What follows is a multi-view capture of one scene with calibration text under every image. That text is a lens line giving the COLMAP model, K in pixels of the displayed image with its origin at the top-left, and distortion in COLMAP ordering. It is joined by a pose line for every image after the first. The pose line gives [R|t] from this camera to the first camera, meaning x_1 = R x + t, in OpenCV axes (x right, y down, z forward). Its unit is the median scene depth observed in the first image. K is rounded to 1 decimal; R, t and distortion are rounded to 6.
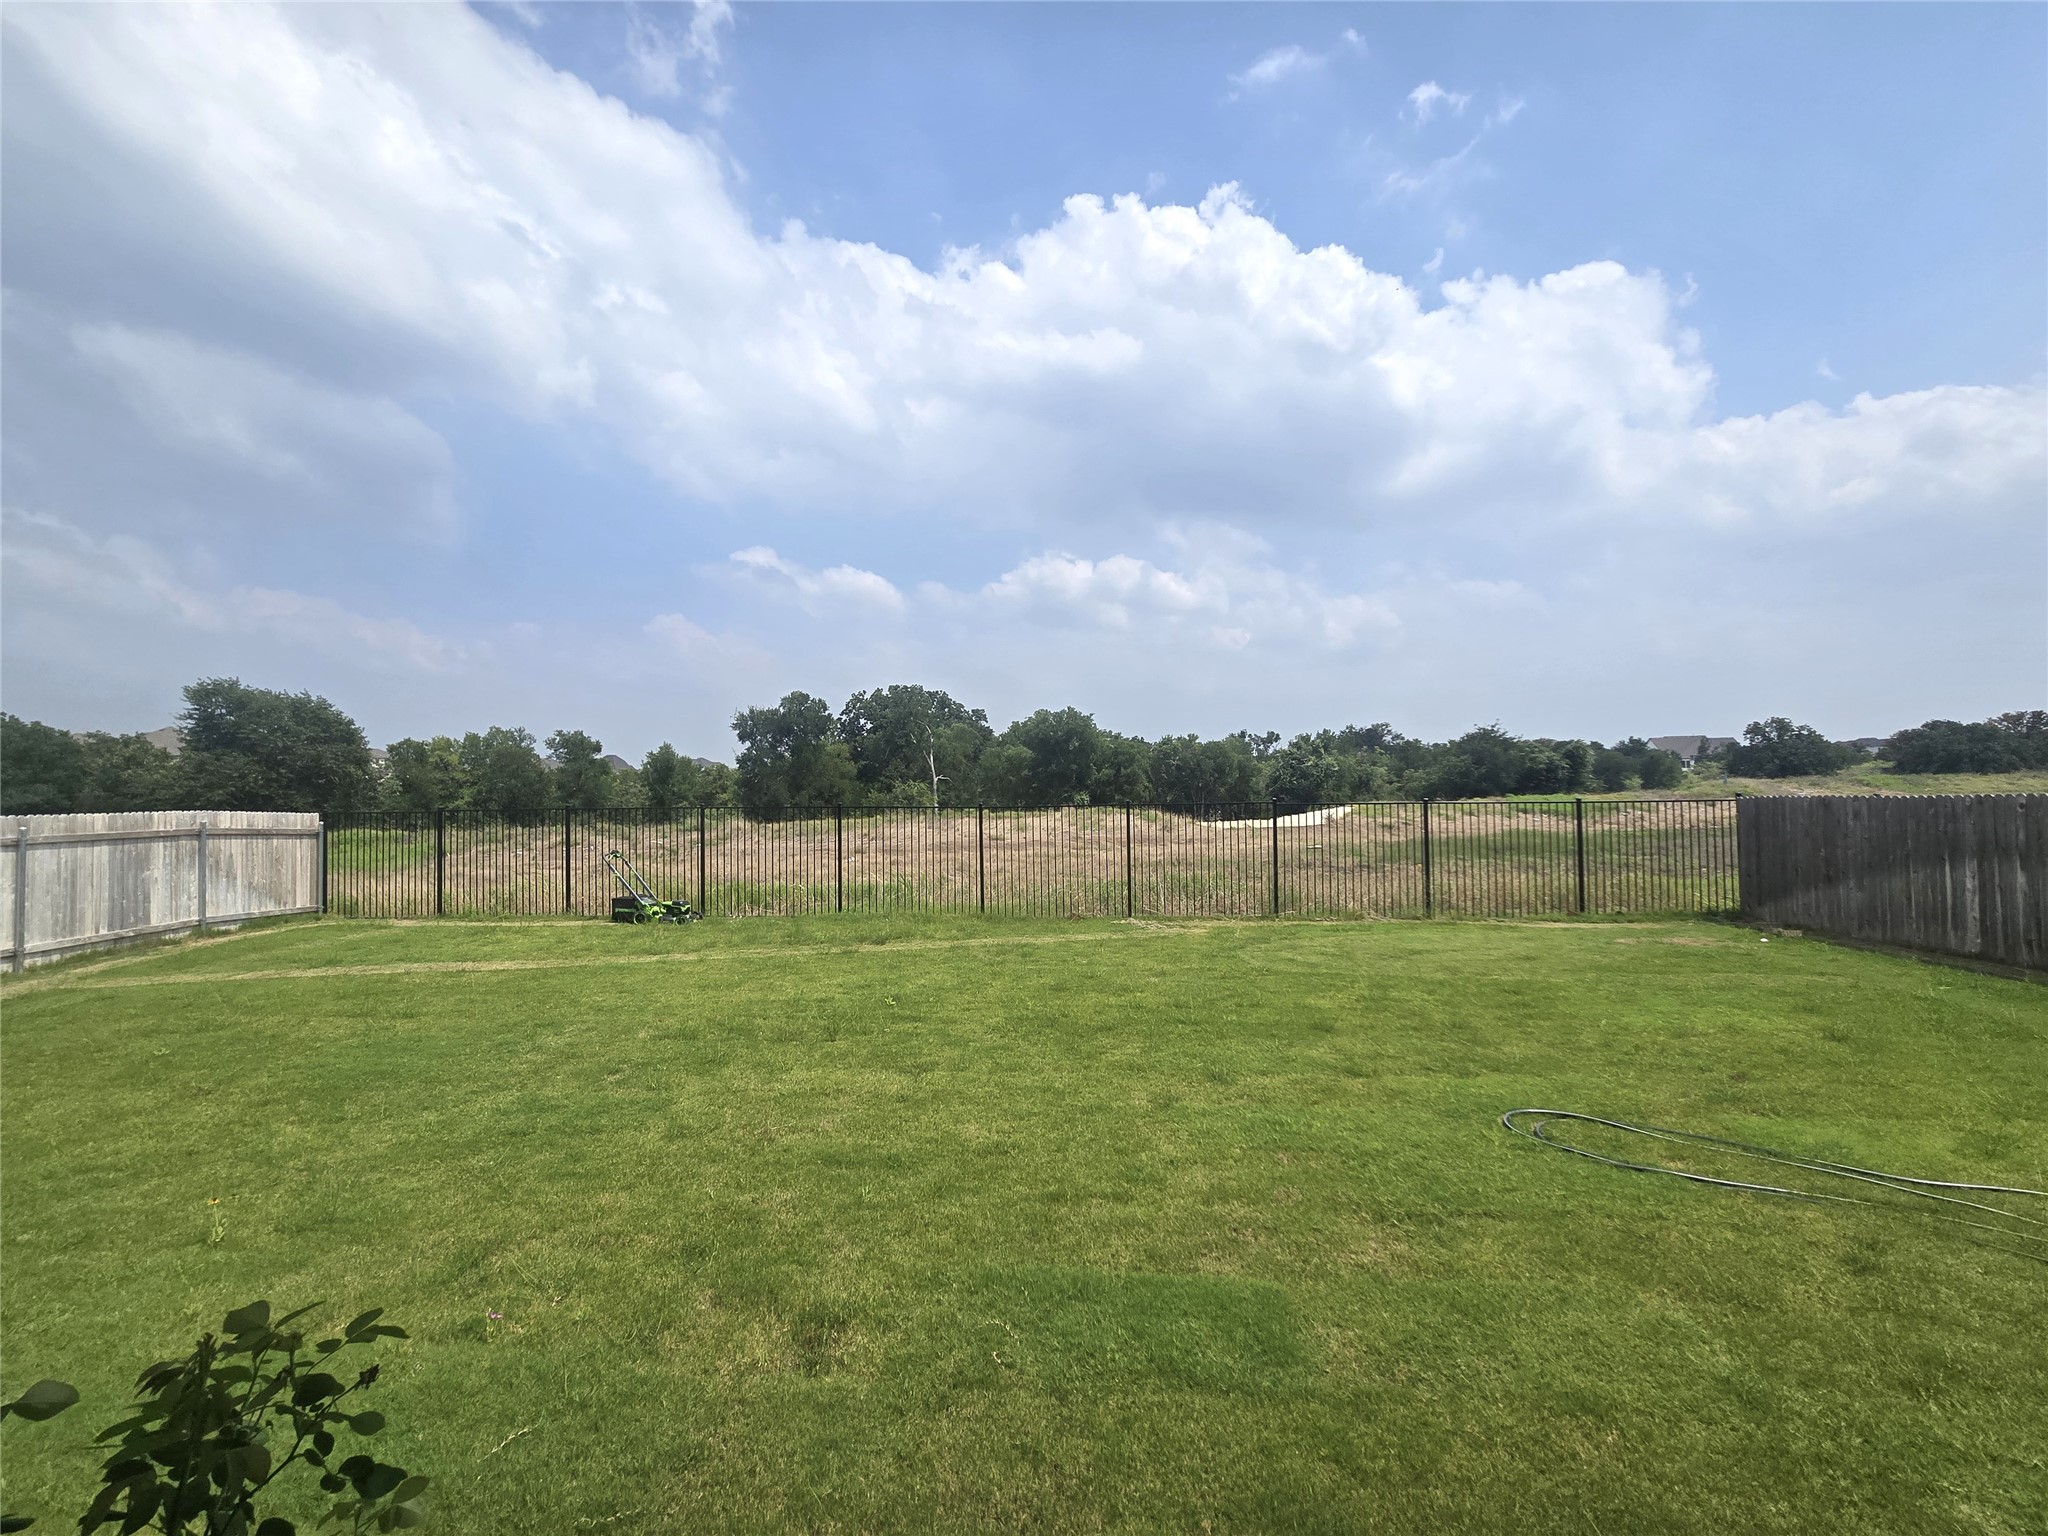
lens RADIAL K [[840.0, 0, 1016.6], [0, 840.0, 760.2], [0, 0, 1]] dist [-0.001319, -0.000050]
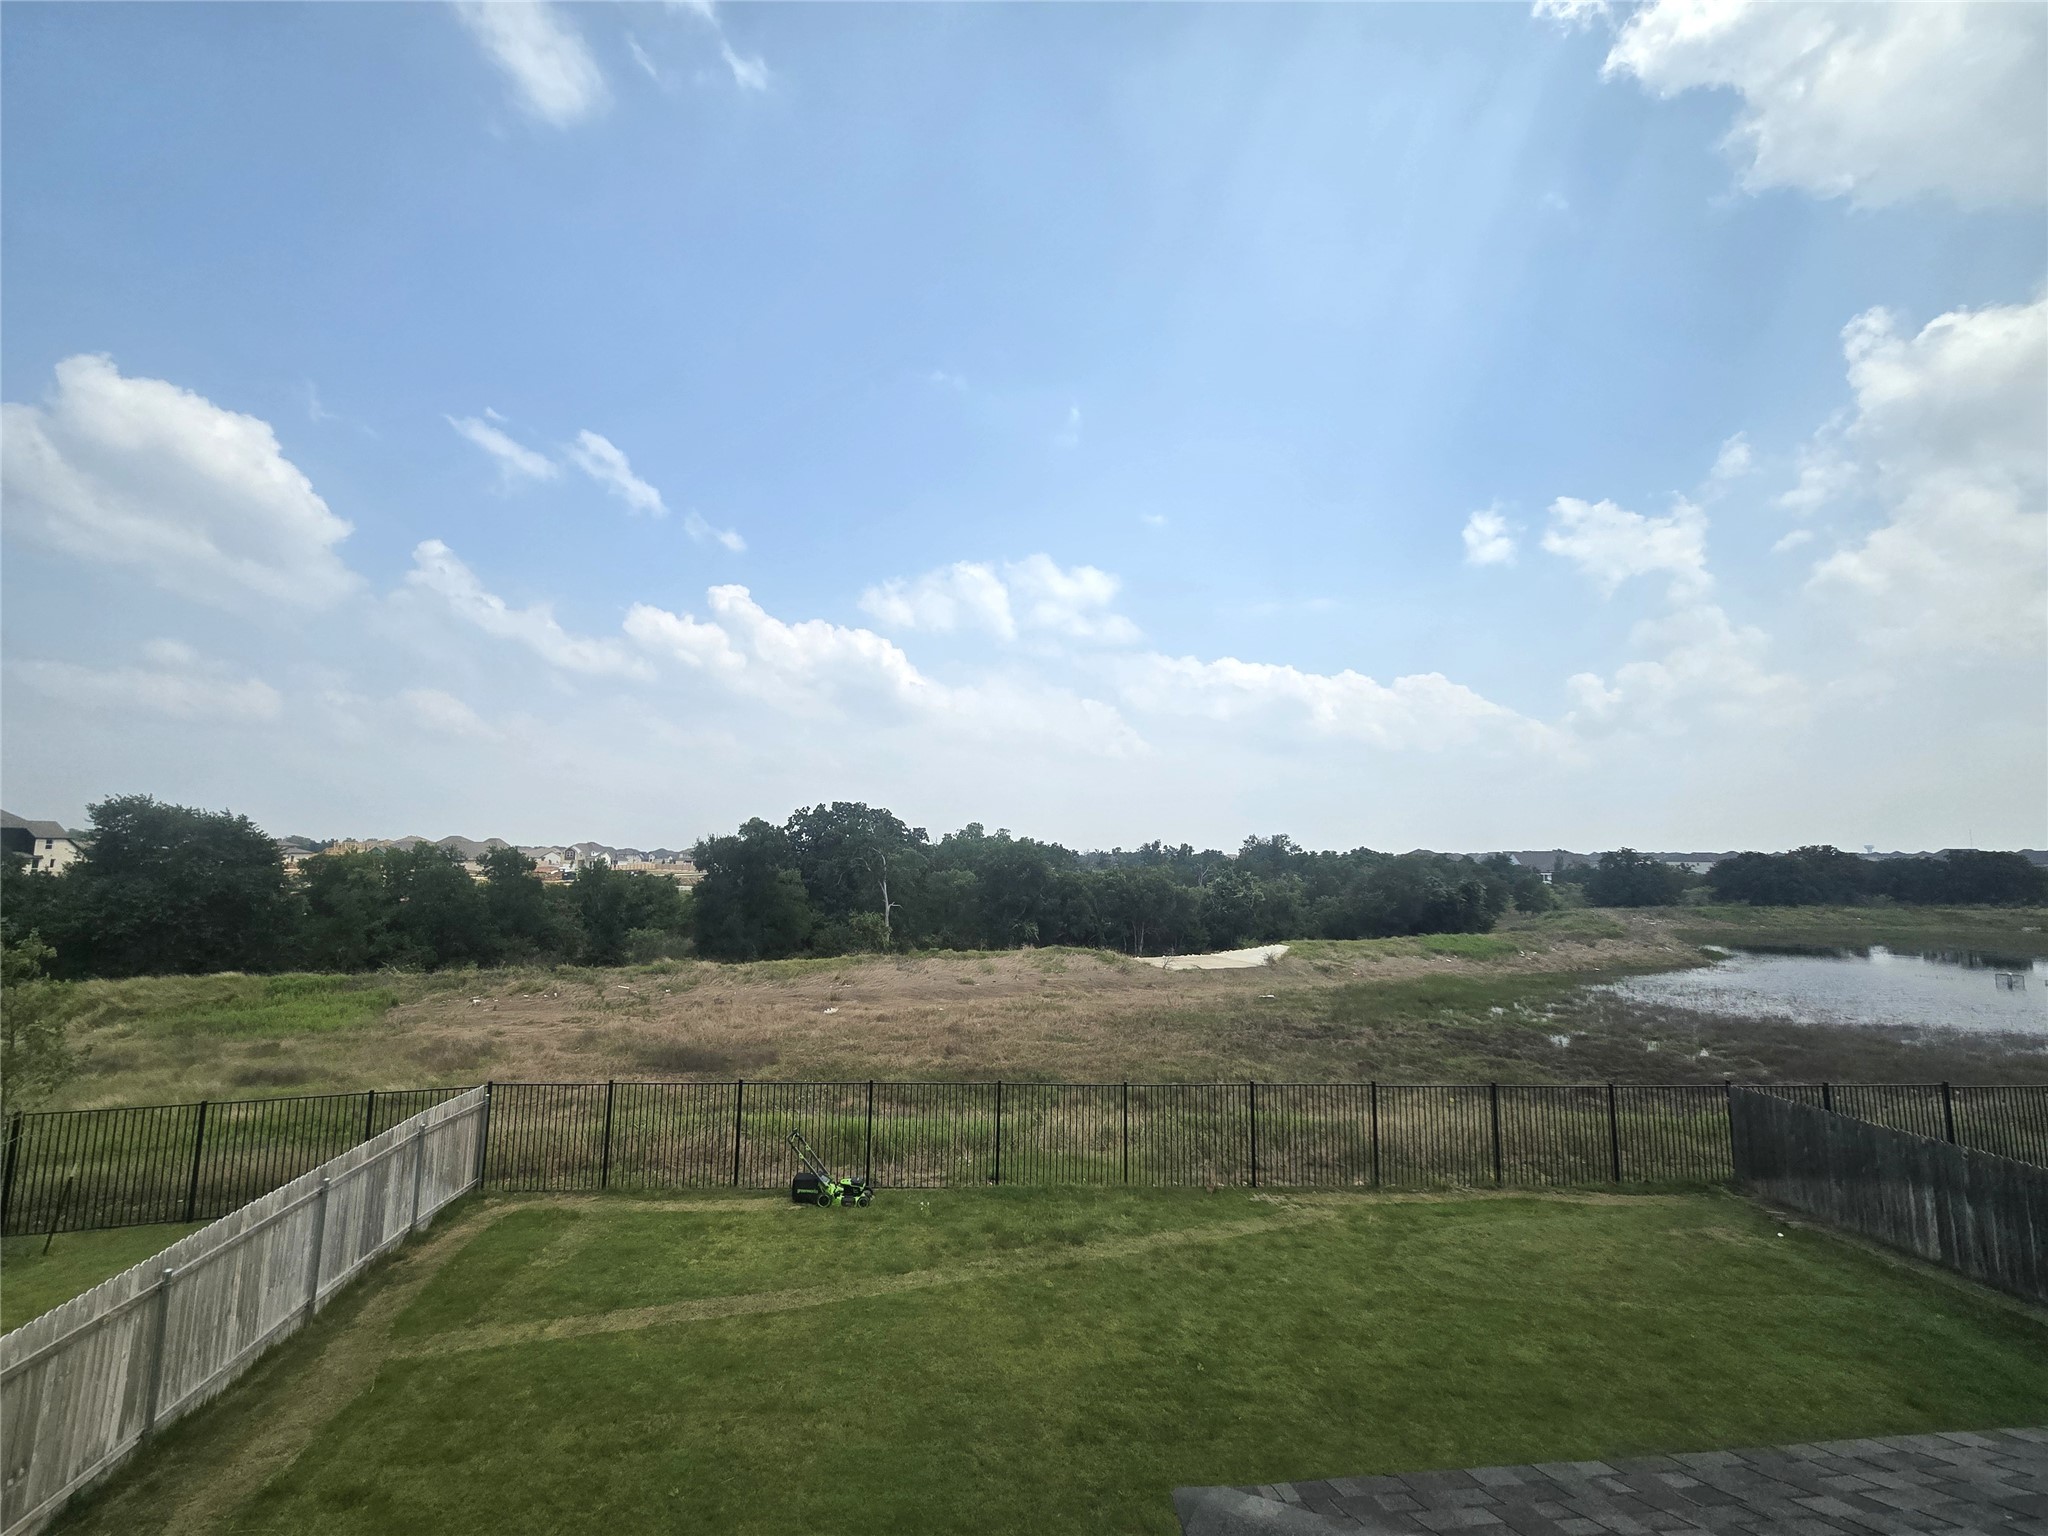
lens RADIAL K [[840.6, 0, 1020.3], [0, 840.6, 758.9], [0, 0, 1]] dist [-0.002047, 0.000397]
pose [[0.991588, 0.043566, 0.121879, -0.078121], [-0.030730, 0.993967, -0.105283, -0.059062], [-0.125731, 0.100652, 0.986945, -0.033268]]
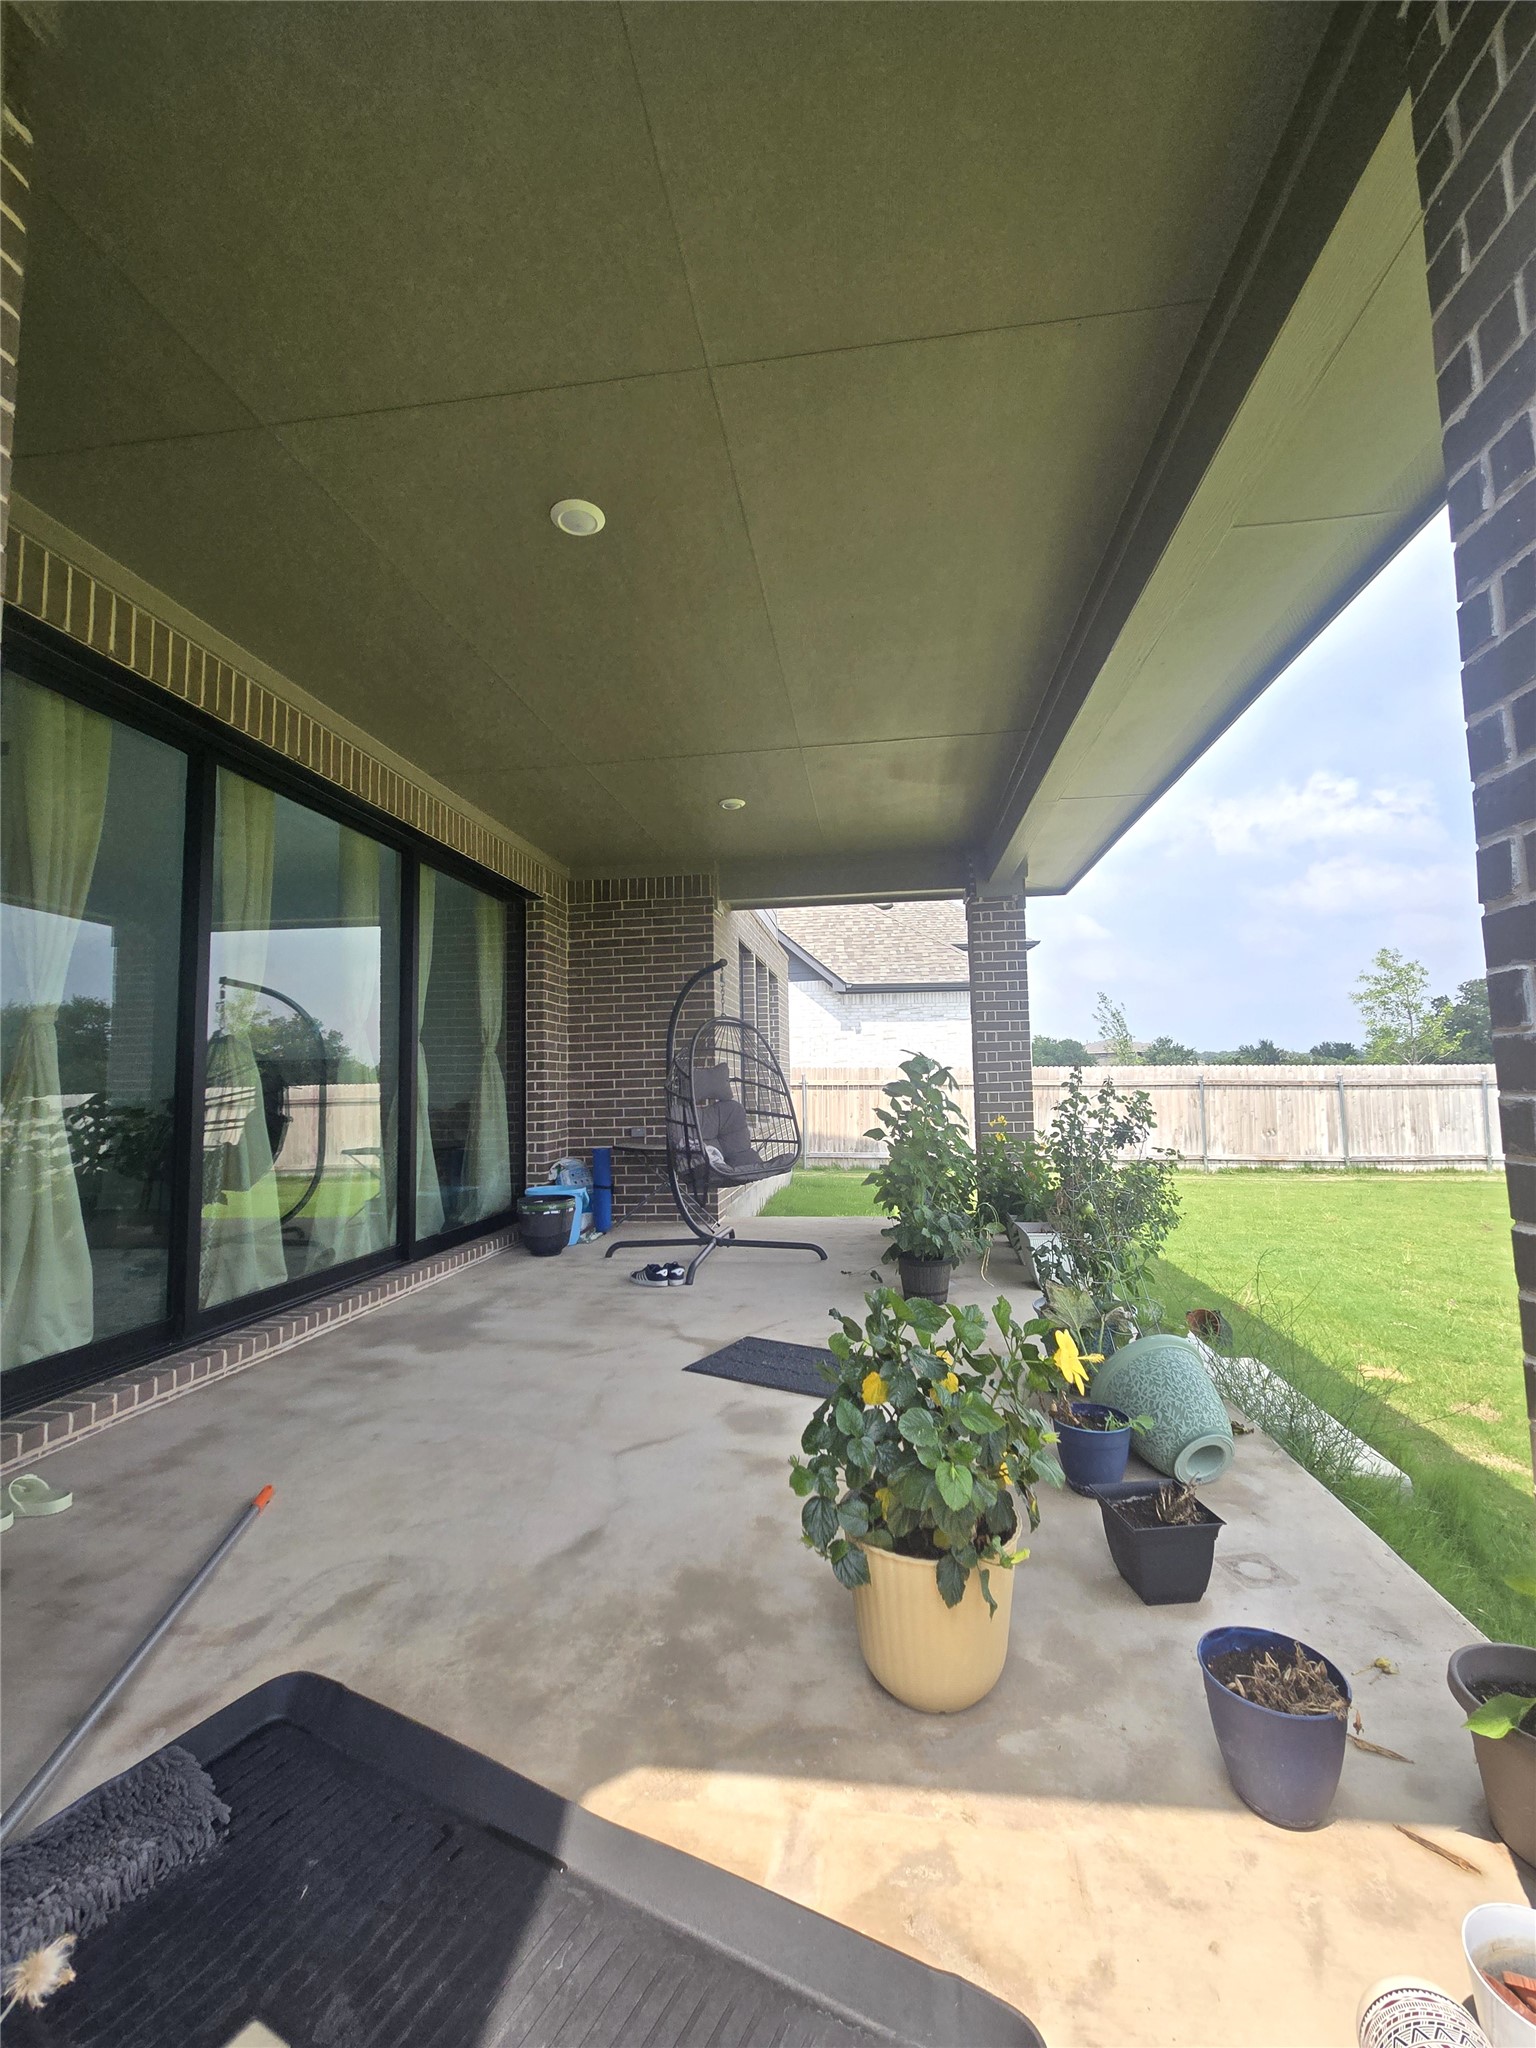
lens RADIAL K [[840.6, 0, 777.9], [0, 840.6, 1017.5], [0, 0, 1]] dist [-0.002047, 0.000397]
pose [[-0.102724, -0.061787, -0.992789, 0.068027], [0.040607, 0.996976, -0.066249, 0.005287], [0.993881, -0.047120, -0.099904, -0.013114]]
